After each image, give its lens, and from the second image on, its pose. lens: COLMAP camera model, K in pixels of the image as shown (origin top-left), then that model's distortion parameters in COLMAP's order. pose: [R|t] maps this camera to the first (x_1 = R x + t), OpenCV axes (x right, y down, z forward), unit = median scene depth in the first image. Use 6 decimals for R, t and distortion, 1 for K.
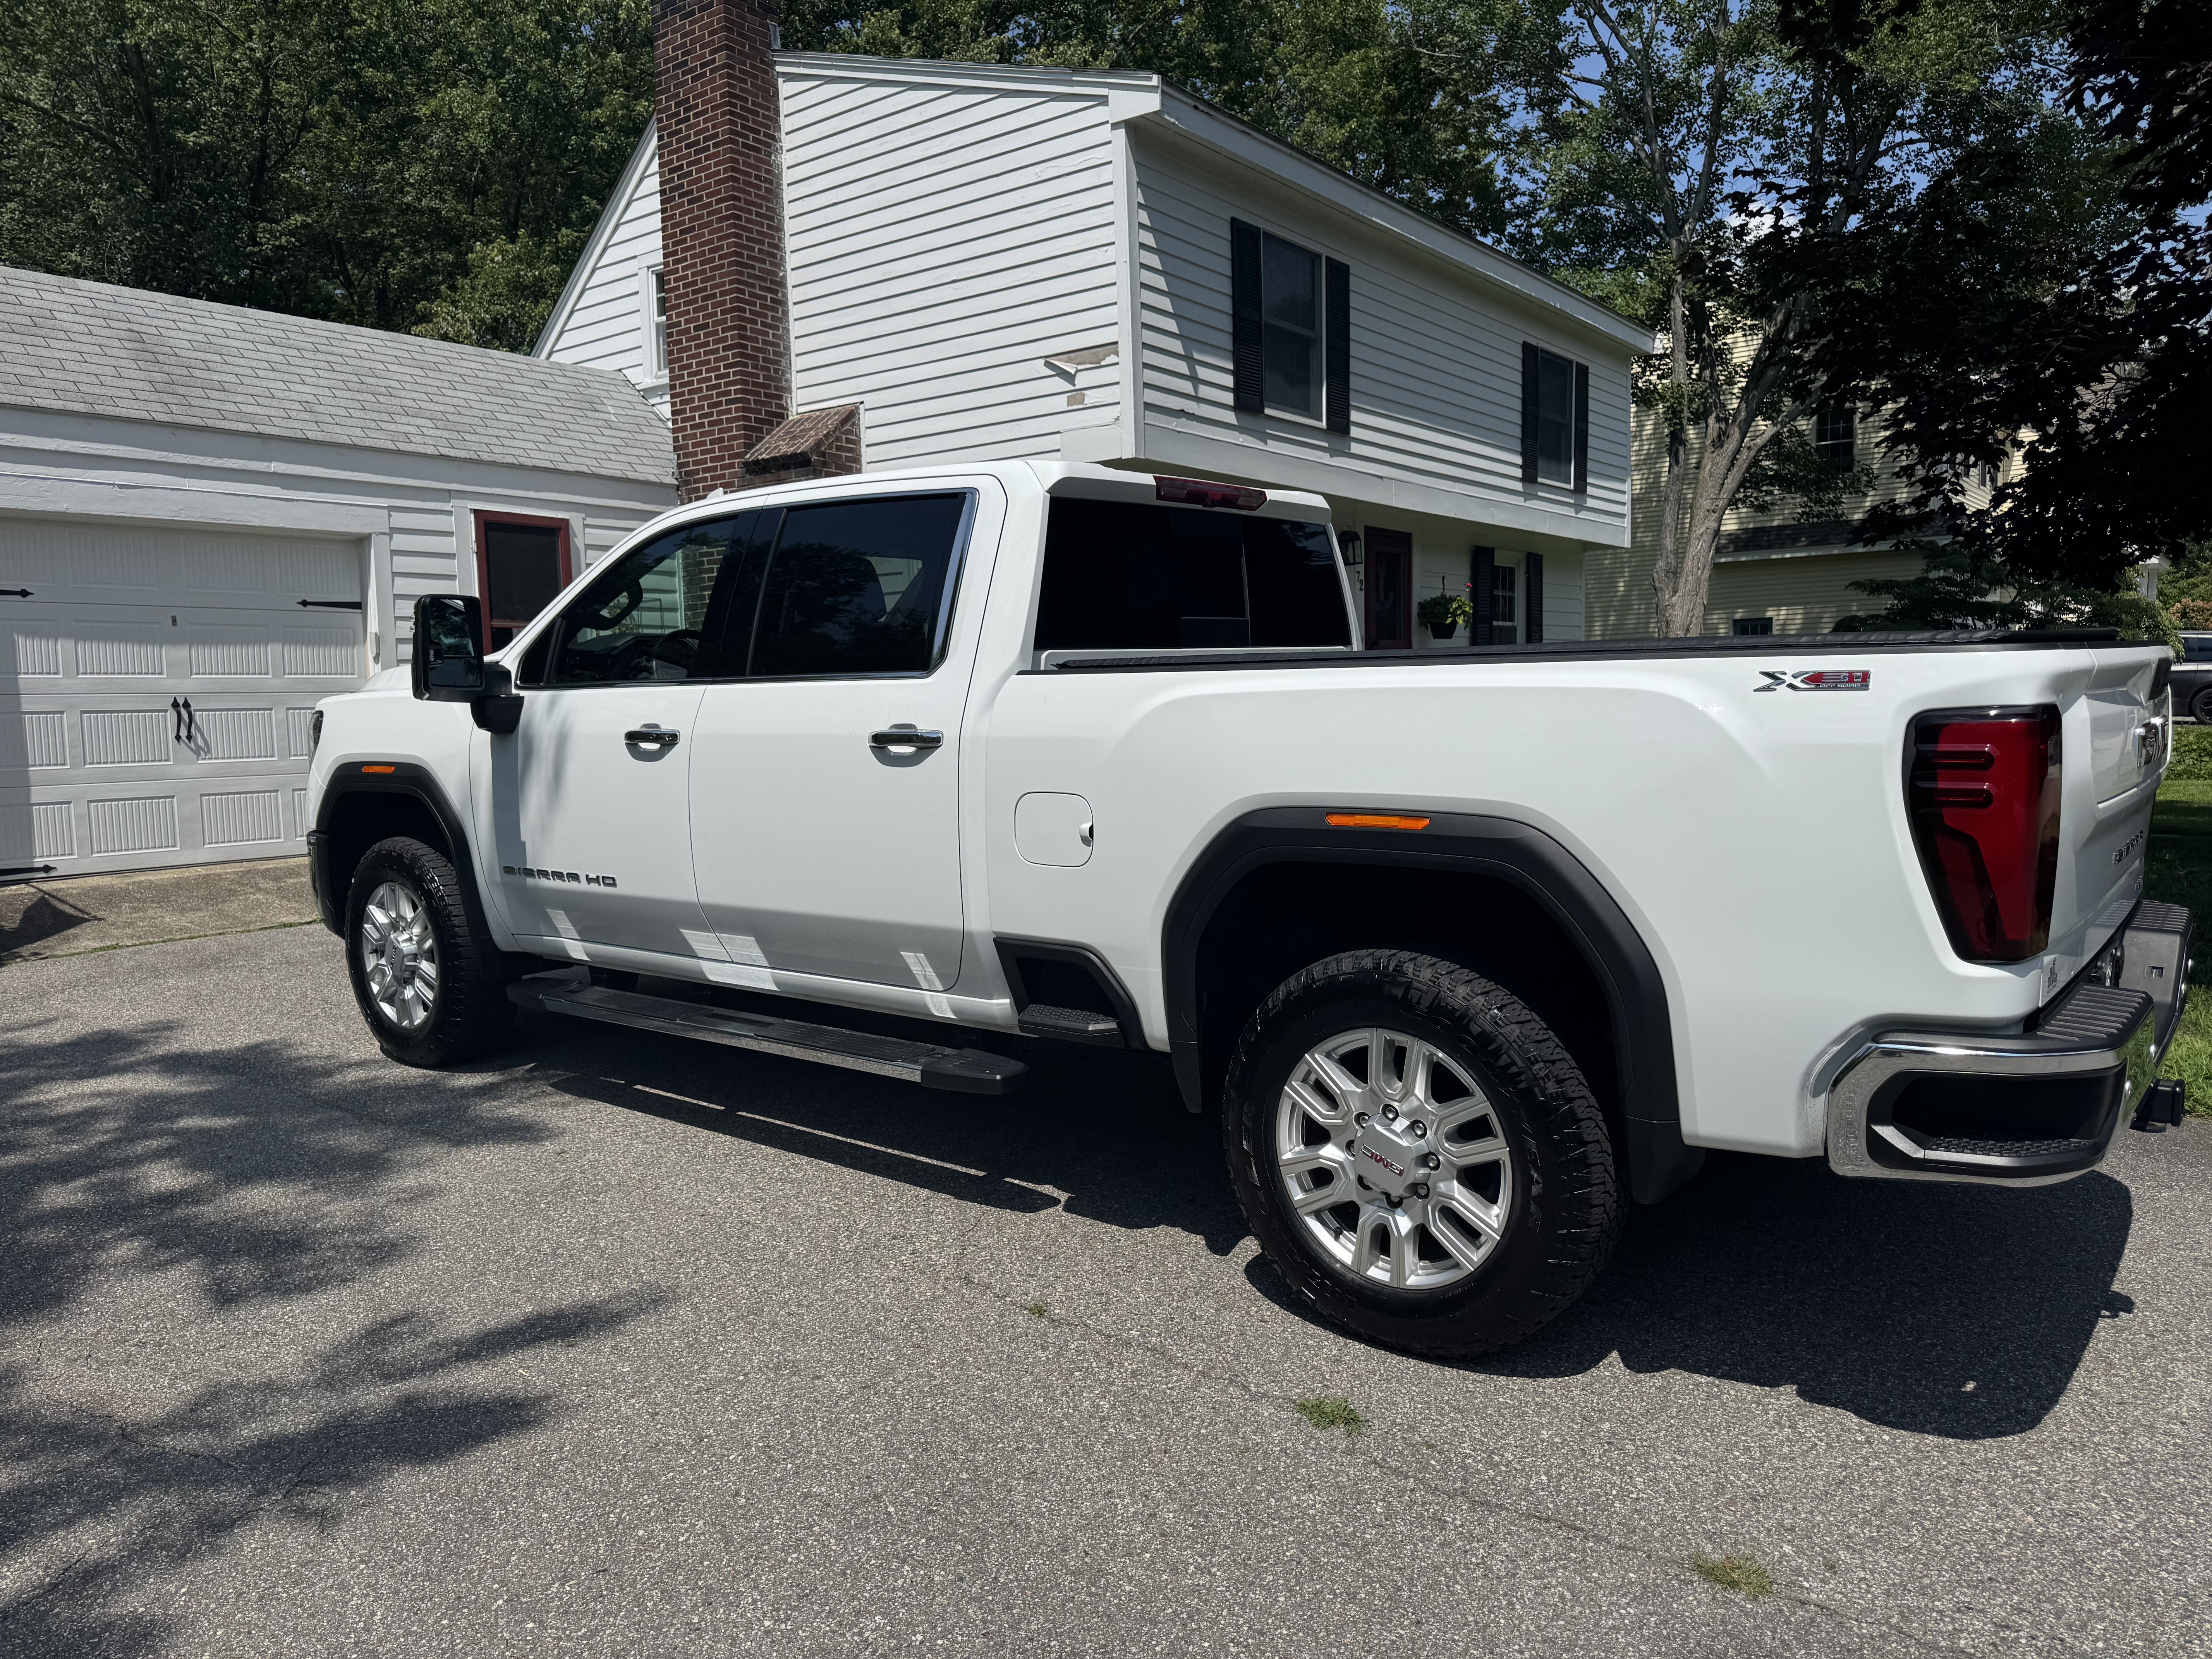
lens RADIAL K [[1565.2, 0, 1083.7], [0, 1565.2, 870.4], [0, 0, 1]] dist [0.025447, -0.041720]
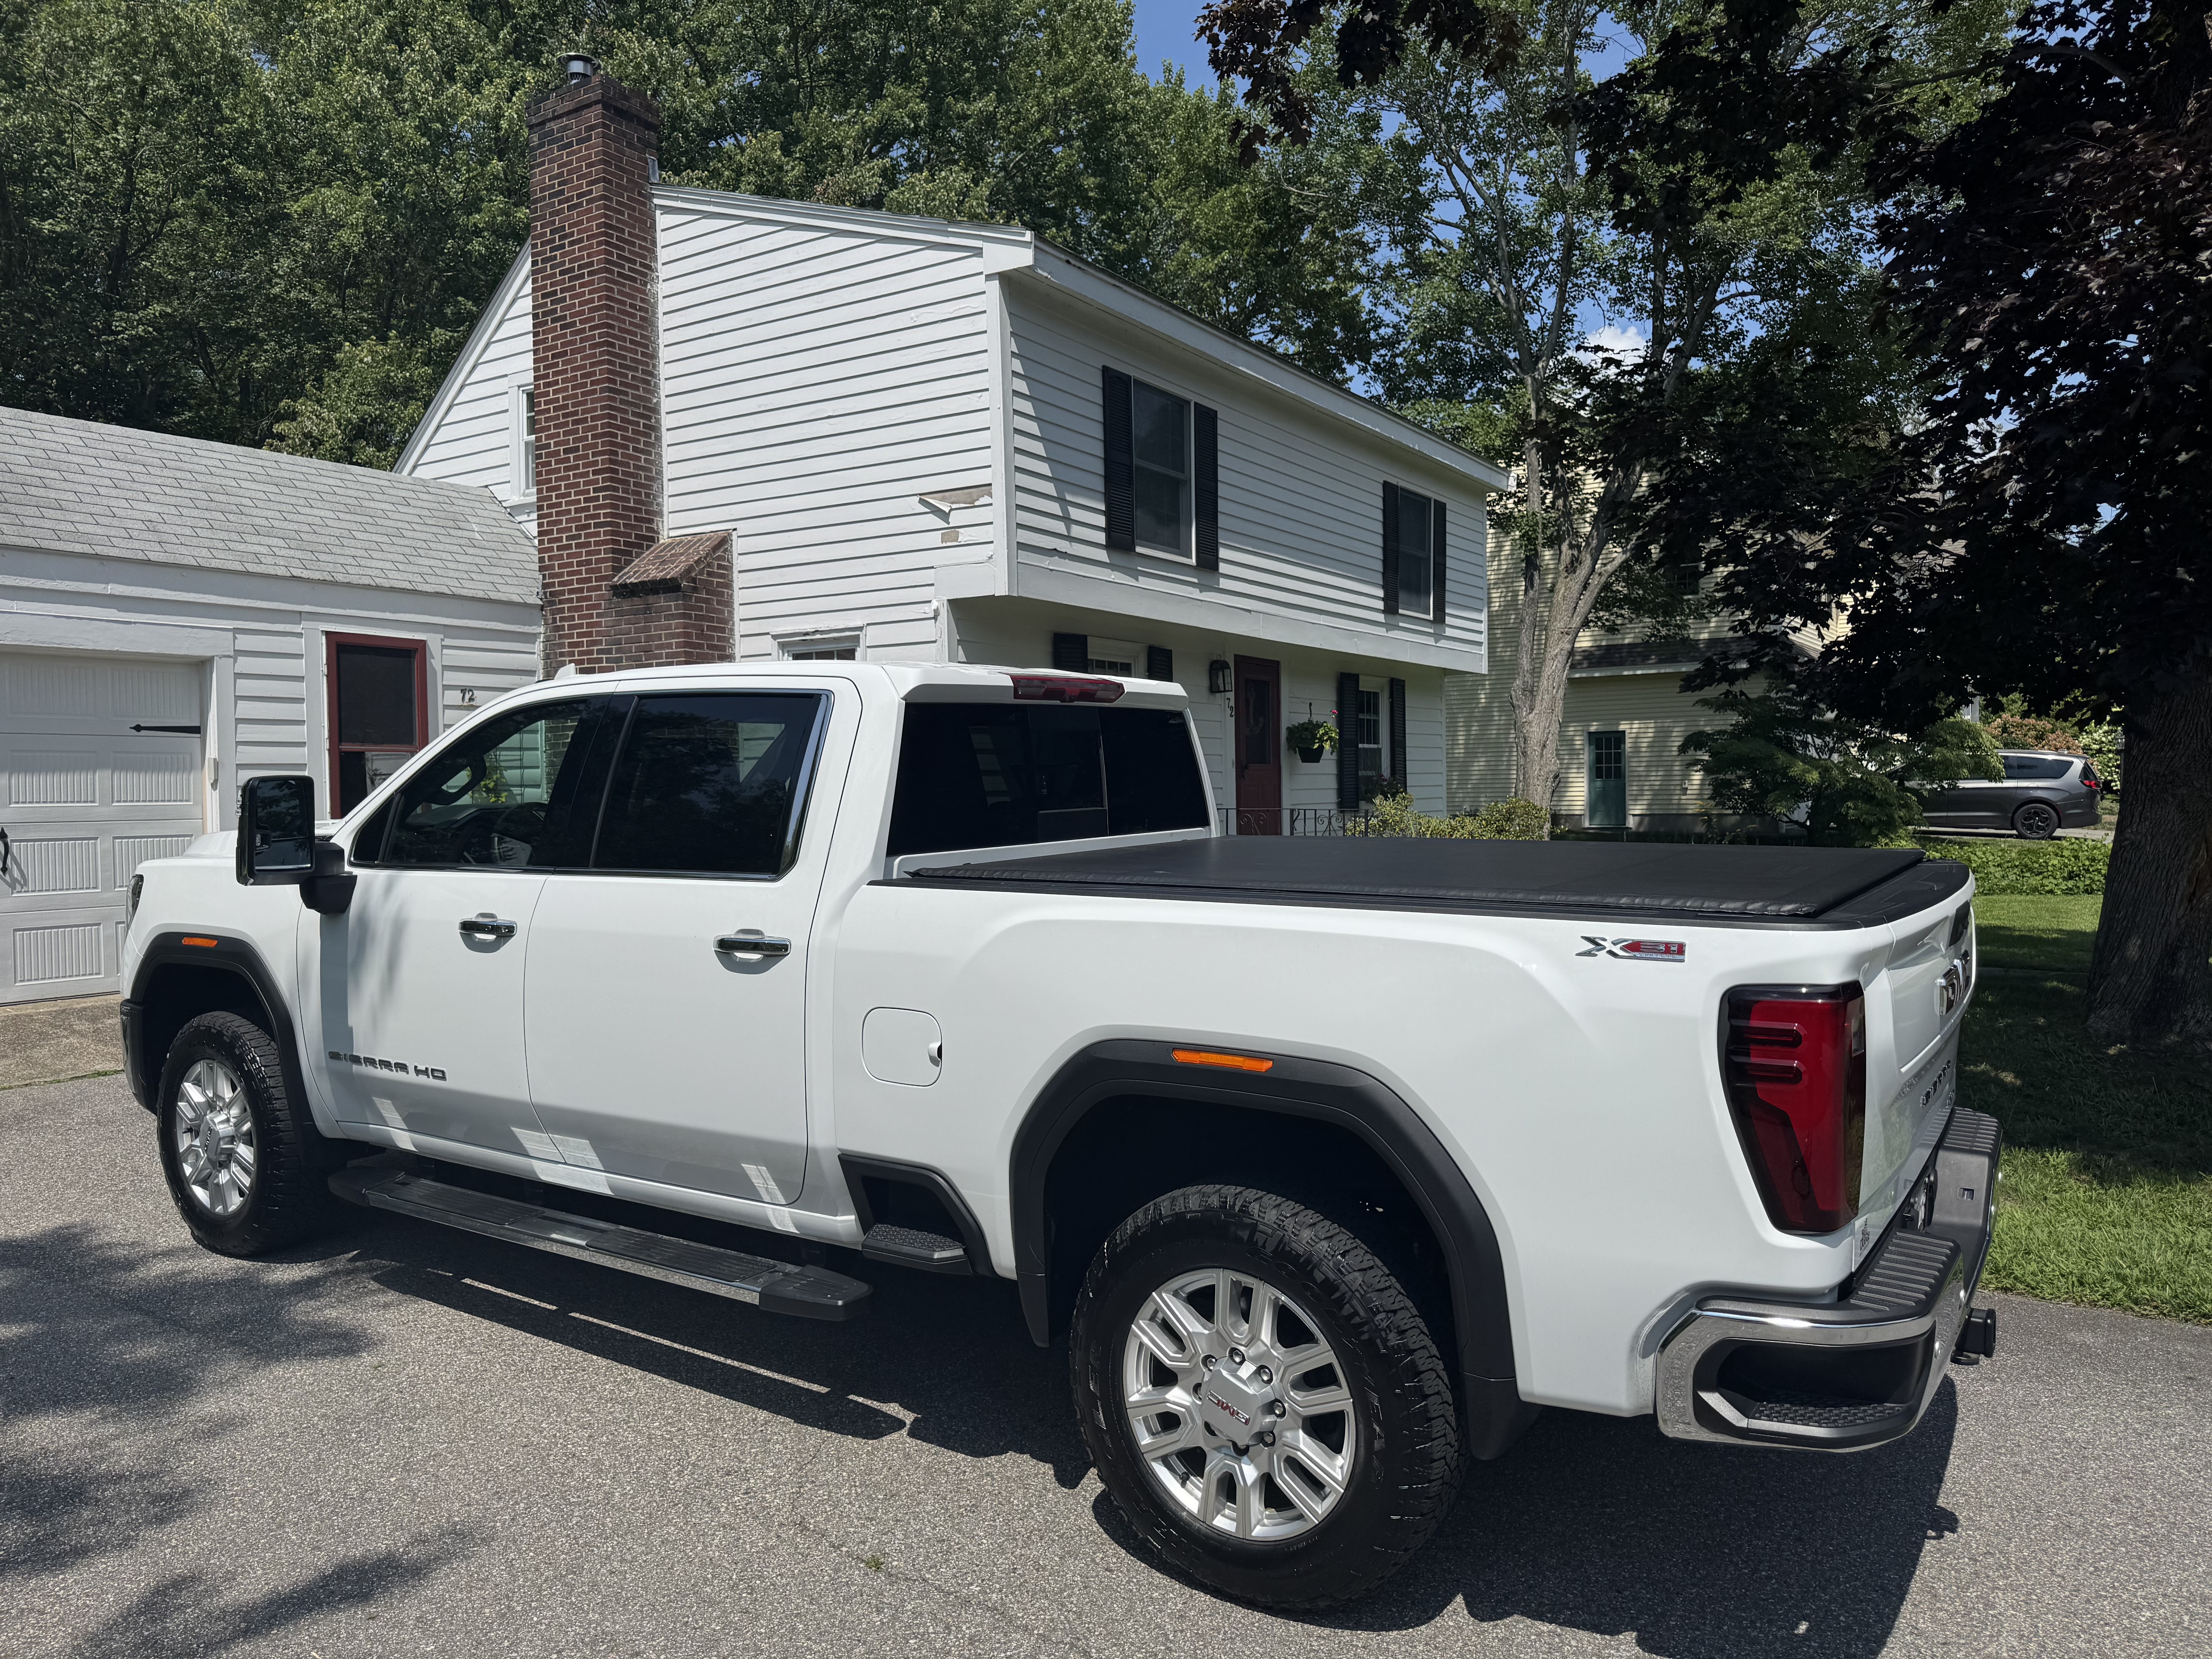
lens RADIAL K [[1565.2, 0, 1099.5], [0, 1565.2, 843.4], [0, 0, 1]] dist [0.025447, -0.041720]
pose [[0.996338, 0.010075, 0.084905, 0.014898], [-0.004383, 0.997746, -0.066954, -0.066372], [-0.085388, 0.066337, 0.994137, 0.001242]]
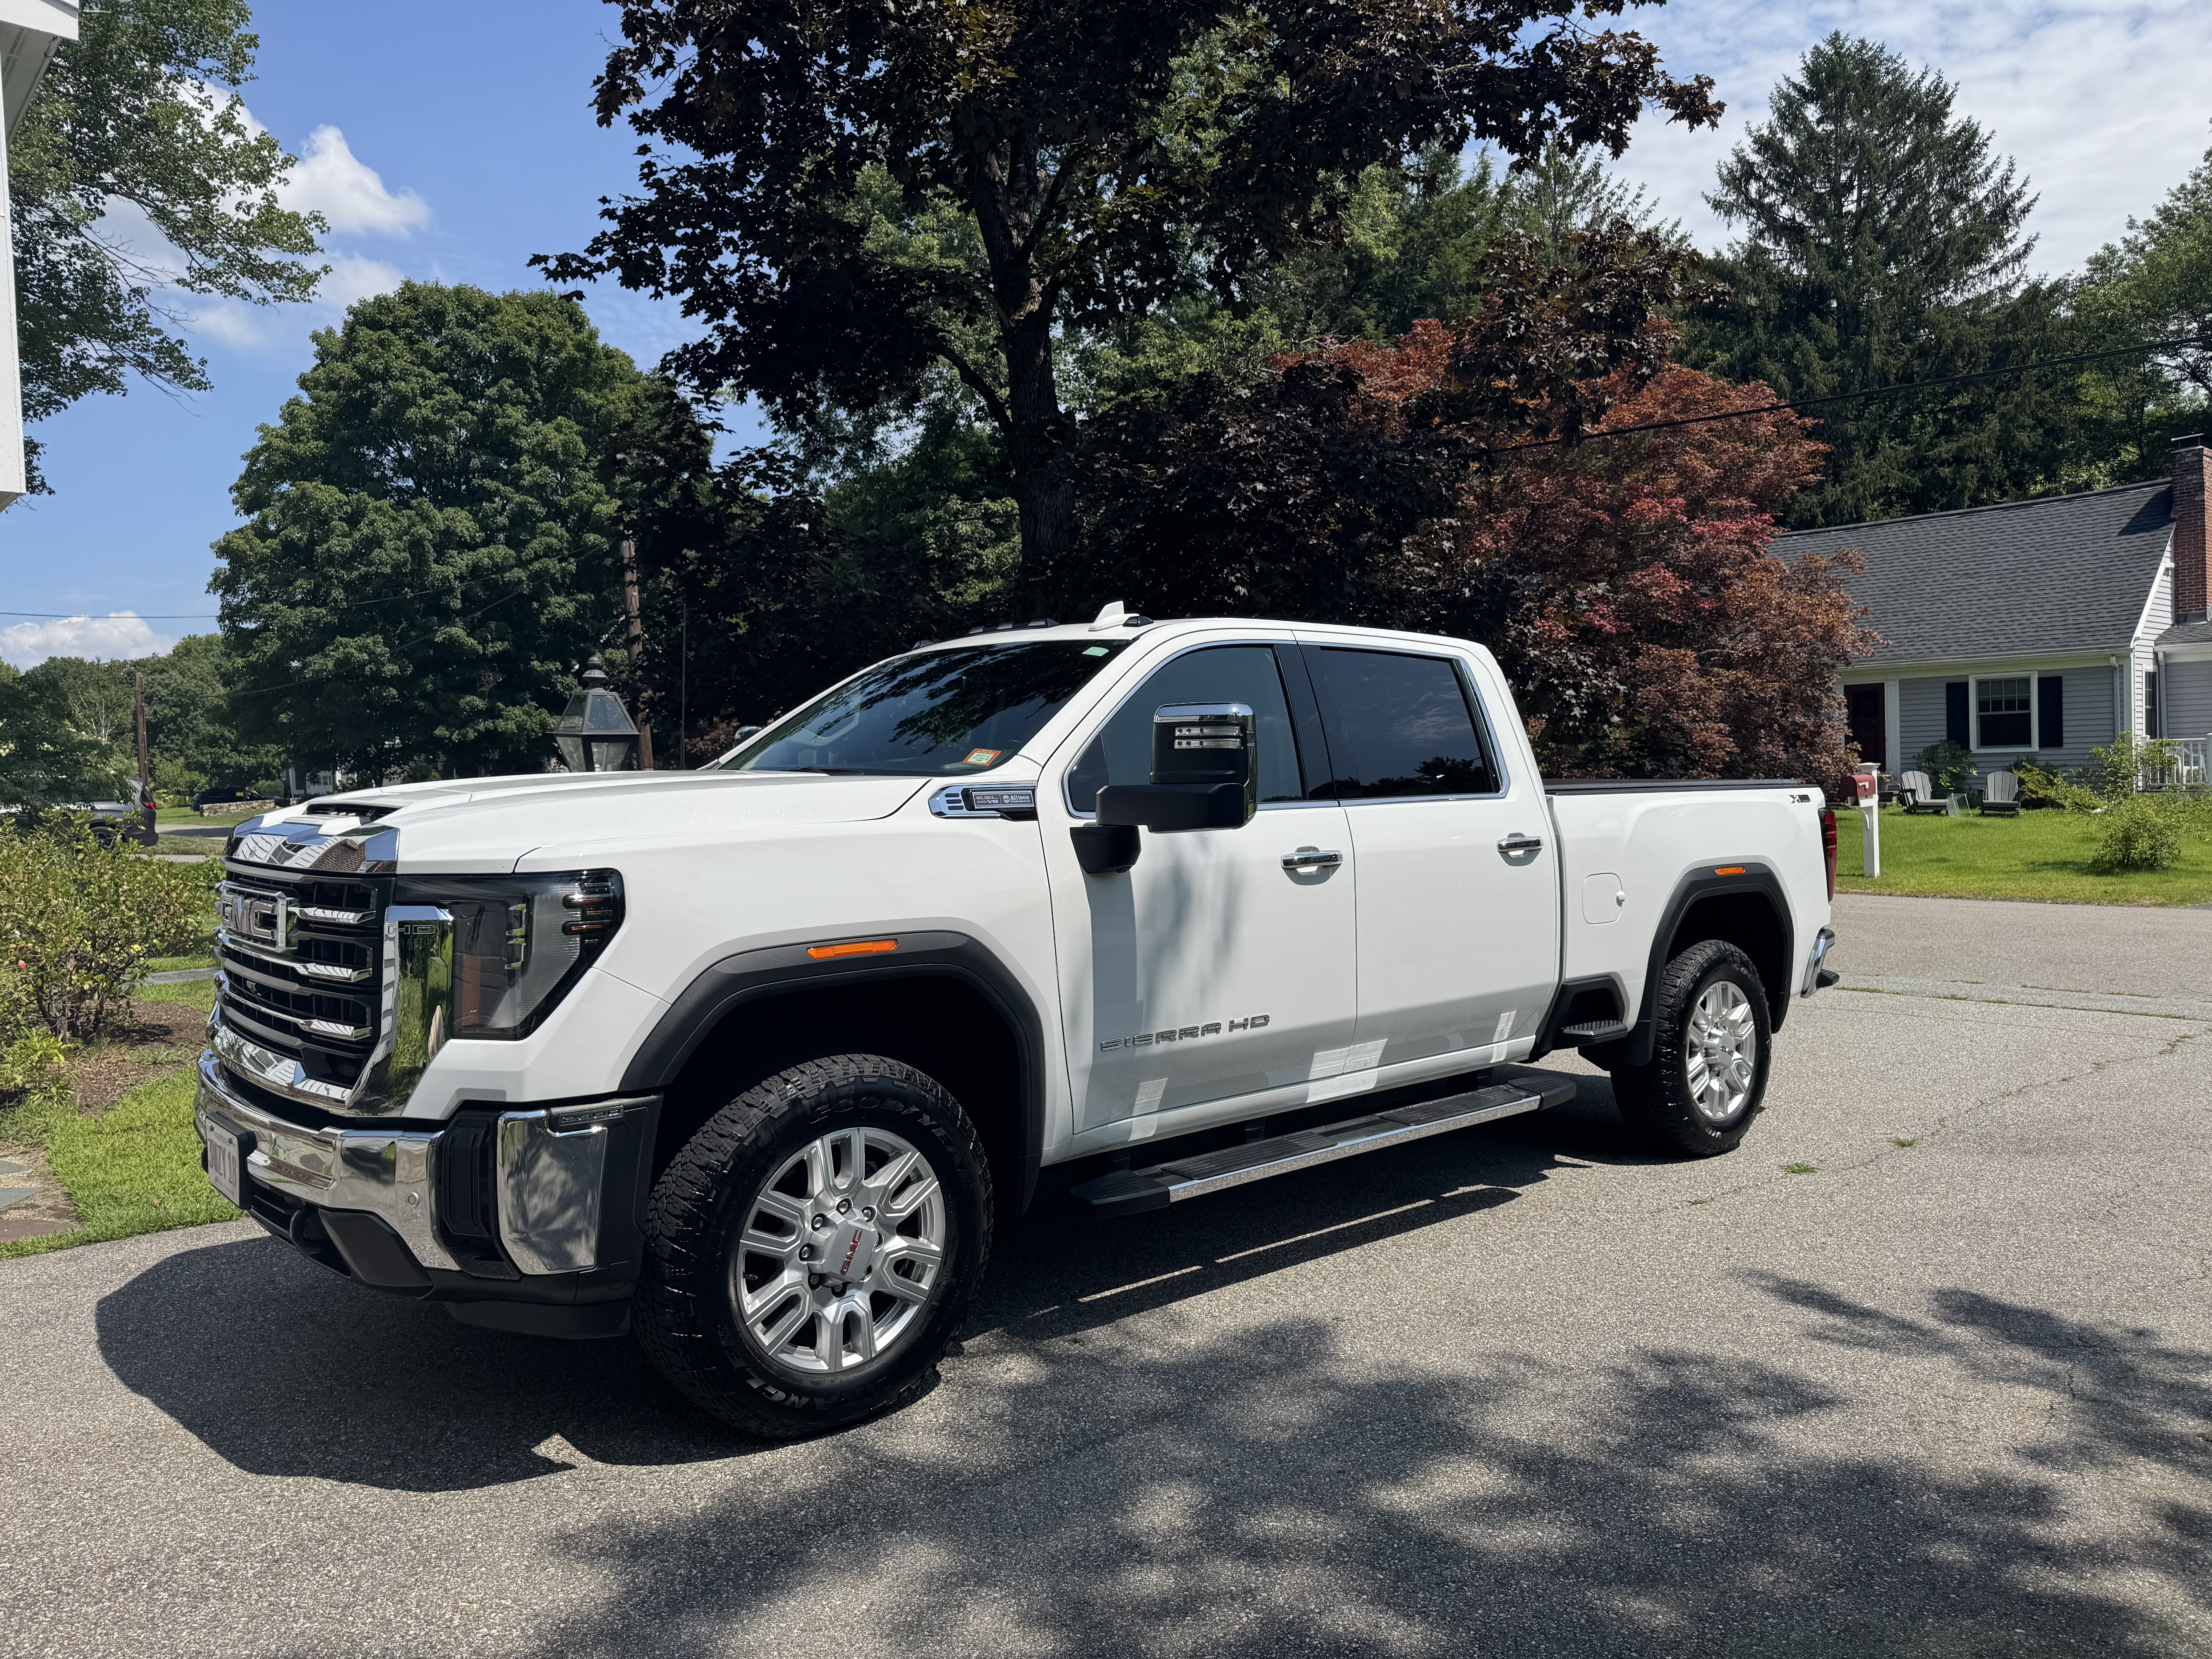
lens RADIAL K [[1565.2, 0, 1102.7], [0, 1565.2, 823.9], [0, 0, 1]] dist [0.025447, -0.041720]
pose [[0.186431, -0.010122, 0.982416, -1.148198], [0.127574, 0.991730, -0.013991, -0.100156], [-0.974150, 0.127939, 0.186181, 0.855850]]
